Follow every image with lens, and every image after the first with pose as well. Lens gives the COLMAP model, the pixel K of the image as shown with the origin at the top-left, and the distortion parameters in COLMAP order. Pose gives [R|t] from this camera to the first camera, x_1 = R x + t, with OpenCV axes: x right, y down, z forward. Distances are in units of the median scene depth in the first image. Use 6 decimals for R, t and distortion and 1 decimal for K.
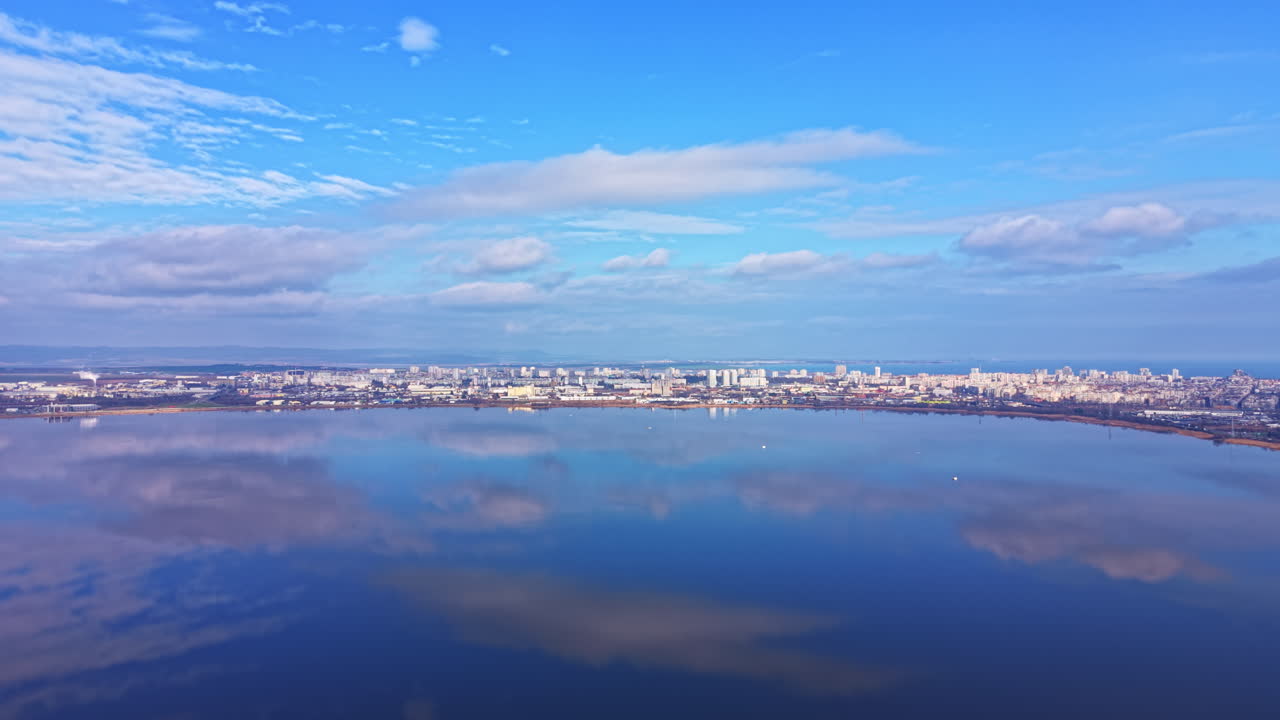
lens RADIAL K [[1587.1, 0, 637.5], [0, 1587.1, 355.0], [0, 0, 1]] dist [0.143931, 0.000000]
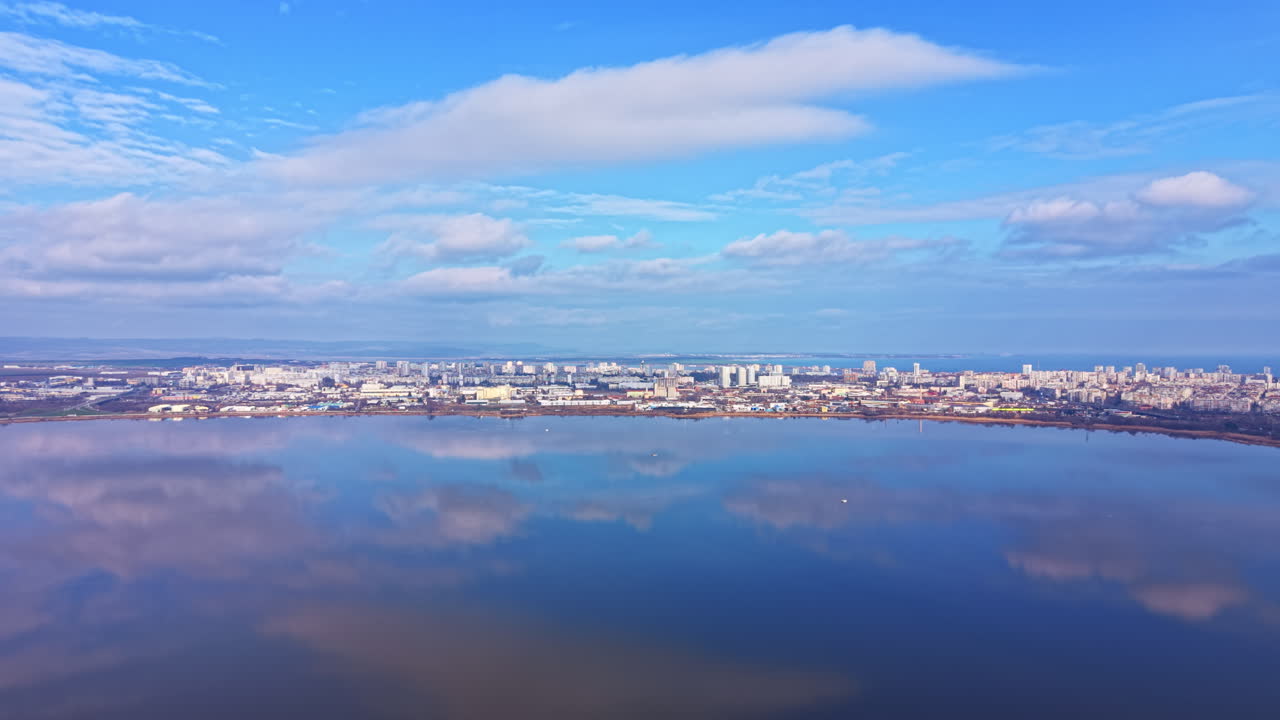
lens RADIAL K [[1587.1, 0, 644.1], [0, 1587.1, 352.9], [0, 0, 1]] dist [0.143931, 0.000000]
pose [[0.999986, 0.002187, 0.004912, -0.000252], [-0.002202, 0.999992, 0.003194, -0.000430], [-0.004905, -0.003205, 0.999983, 0.160894]]
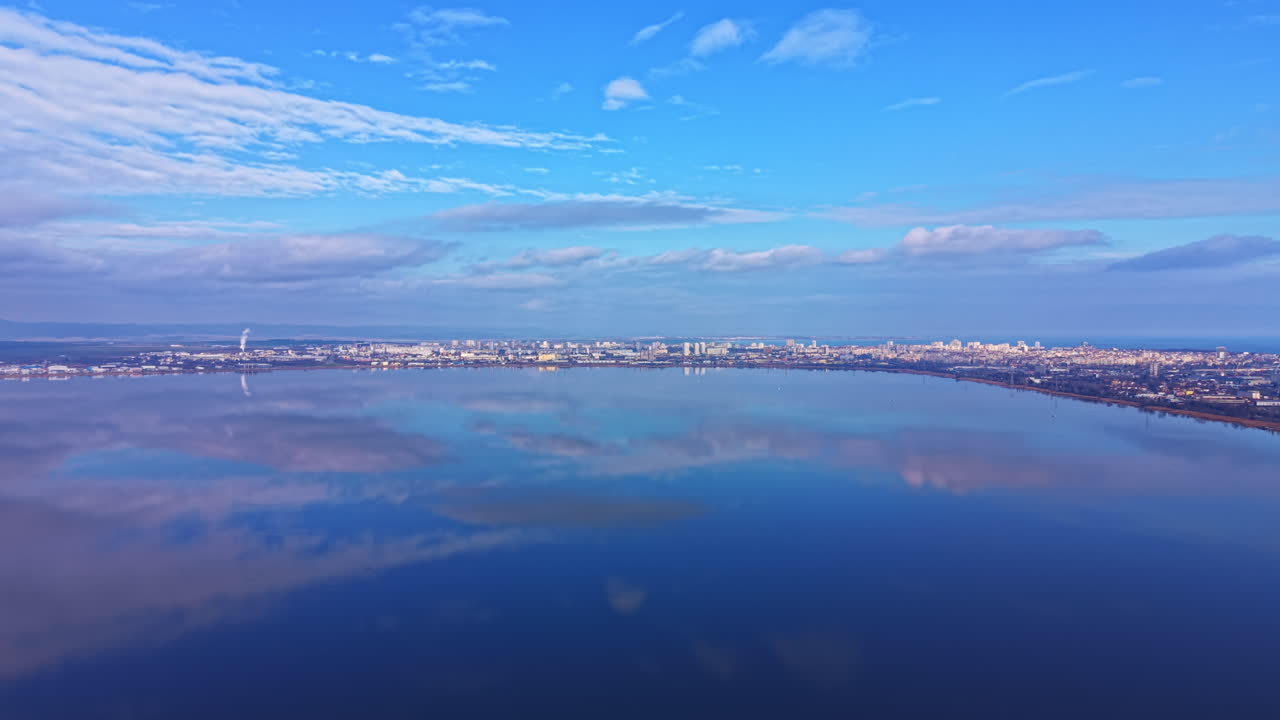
lens RADIAL K [[1590.0, 0, 636.4], [0, 1590.0, 361.9], [0, 0, 1]] dist [0.116599, 0.000000]
pose [[0.999995, 0.000774, 0.002939, 0.000796], [-0.000826, 0.999837, 0.018026, 0.001546], [-0.002924, -0.018028, 0.999833, -0.353600]]
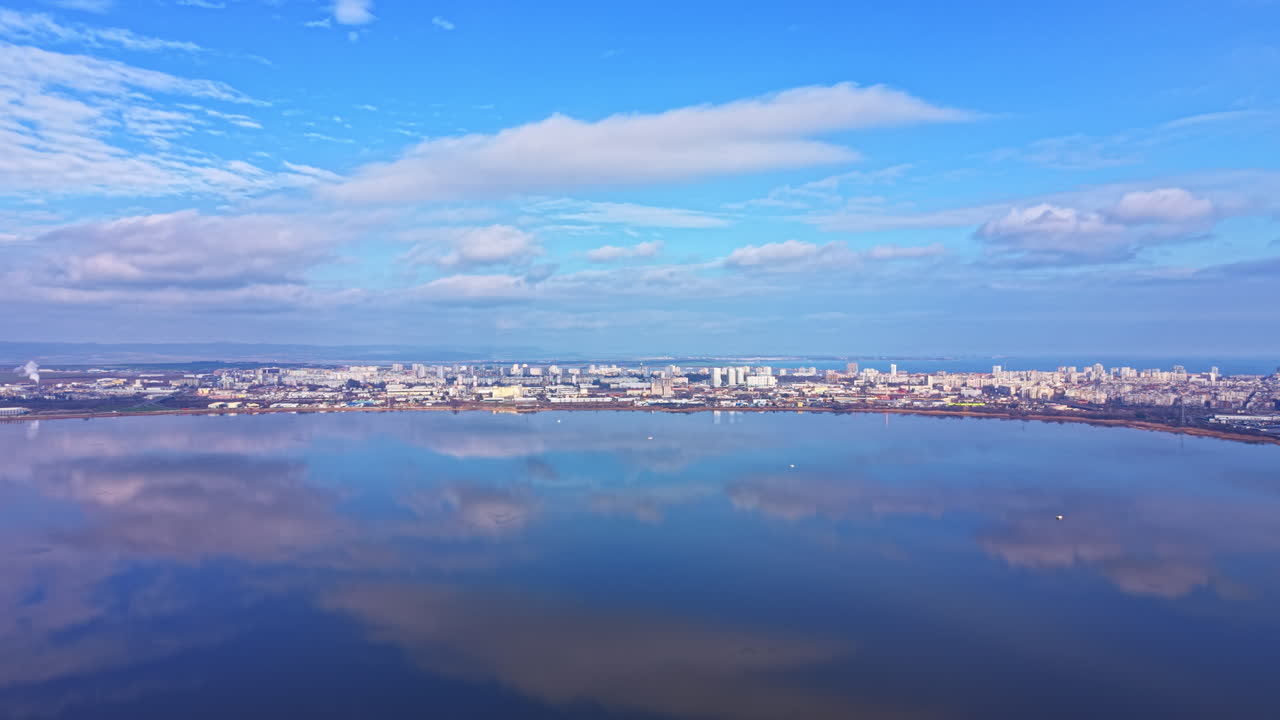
lens RADIAL K [[1587.1, 0, 642.8], [0, 1587.1, 352.5], [0, 0, 1]] dist [0.143931, 0.000000]
pose [[0.999989, -0.000348, 0.004679, -0.000145], [0.000345, 1.000000, 0.000693, -0.000234], [-0.004679, -0.000691, 0.999989, 0.079144]]
